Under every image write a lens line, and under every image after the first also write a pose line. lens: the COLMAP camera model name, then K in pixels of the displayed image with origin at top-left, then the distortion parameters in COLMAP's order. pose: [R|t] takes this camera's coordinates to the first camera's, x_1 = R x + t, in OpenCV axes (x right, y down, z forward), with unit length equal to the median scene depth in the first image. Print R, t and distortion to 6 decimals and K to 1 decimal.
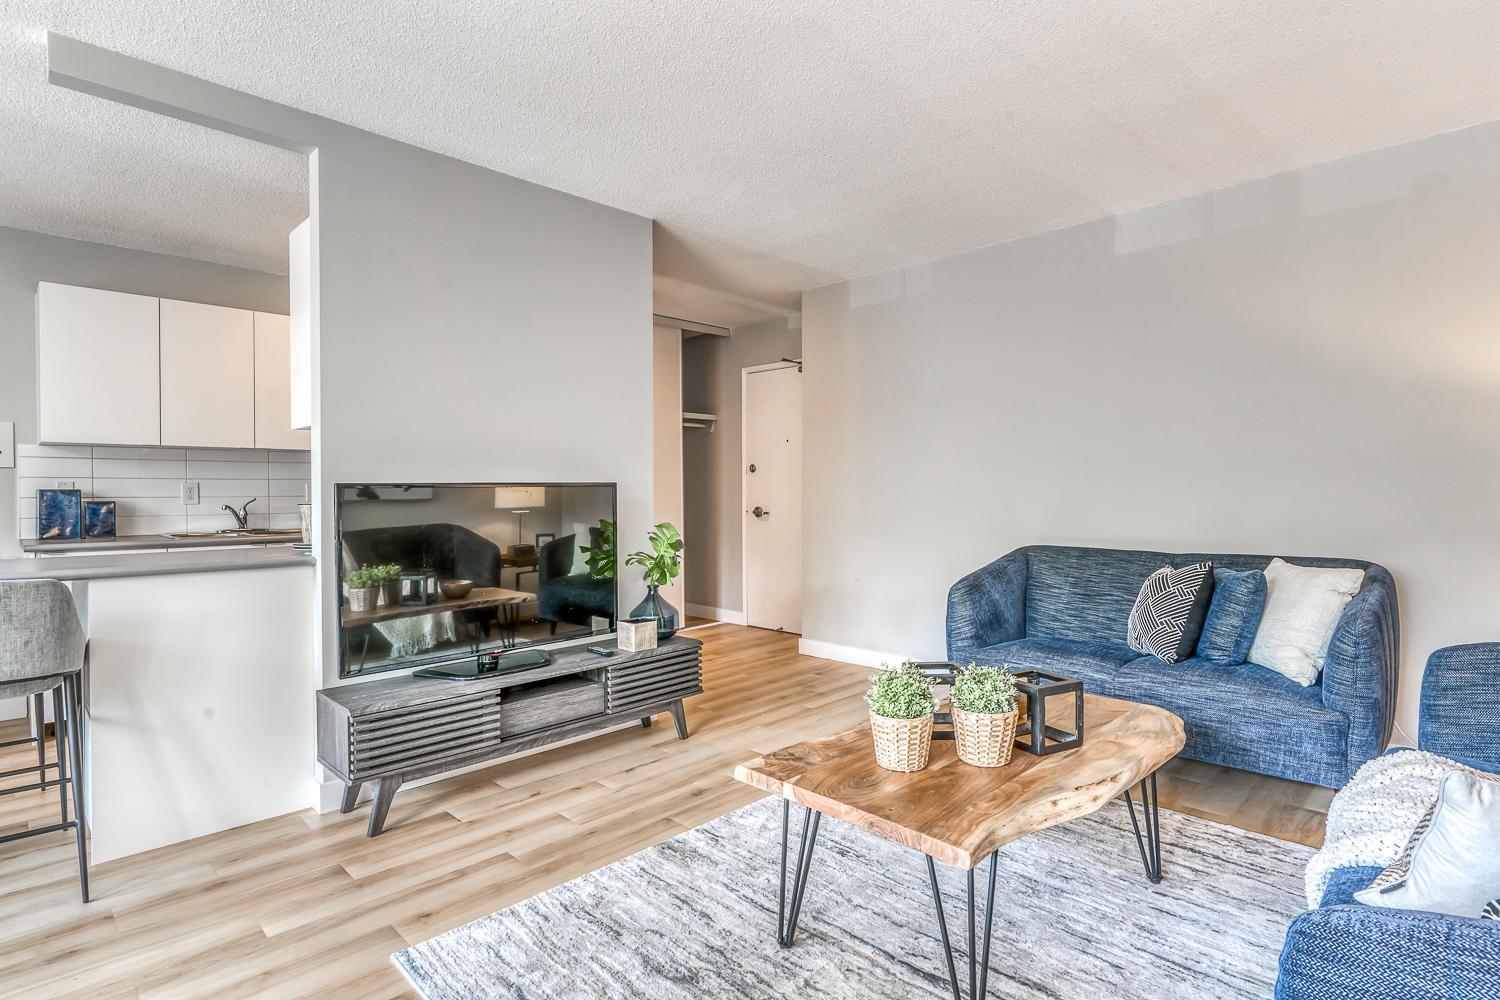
lens RADIAL K [[732.7, 0, 750.0], [0, 732.7, 500.0], [0, 0, 1]] dist [0.000846, 0.000290]
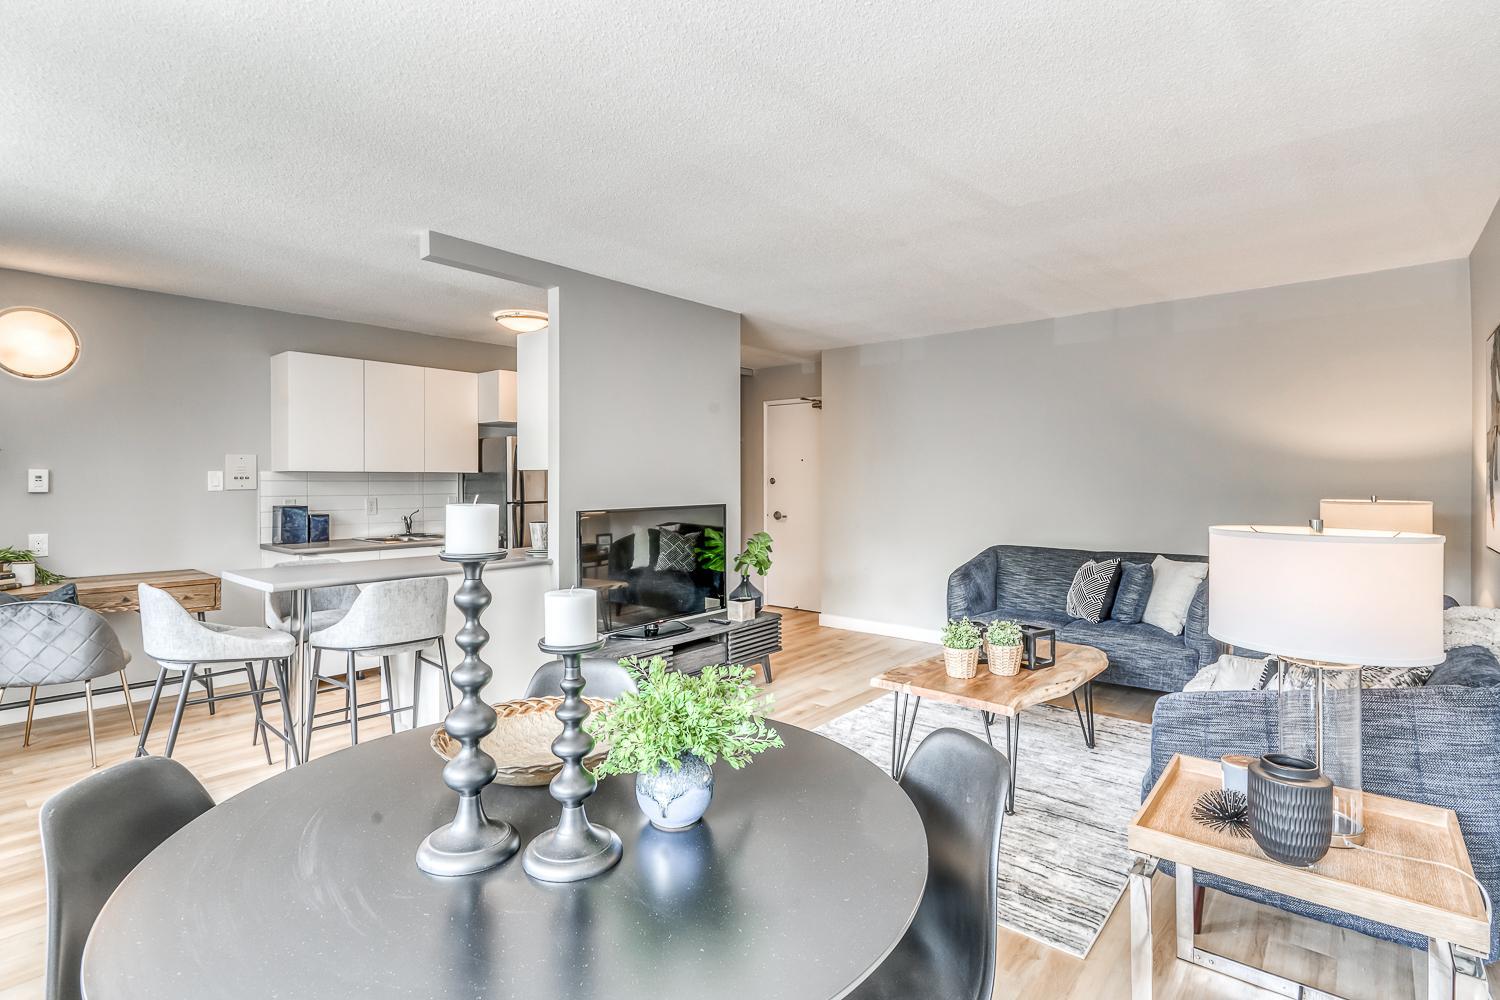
lens RADIAL K [[716.4, 0, 746.5], [0, 716.4, 479.6], [0, 0, 1]] dist [0.000415, -0.000169]
pose [[0.995682, 0.005081, 0.092693, -0.291569], [-0.004198, 0.999944, -0.009718, -0.062033], [-0.092738, 0.009287, 0.995647, -0.428070]]
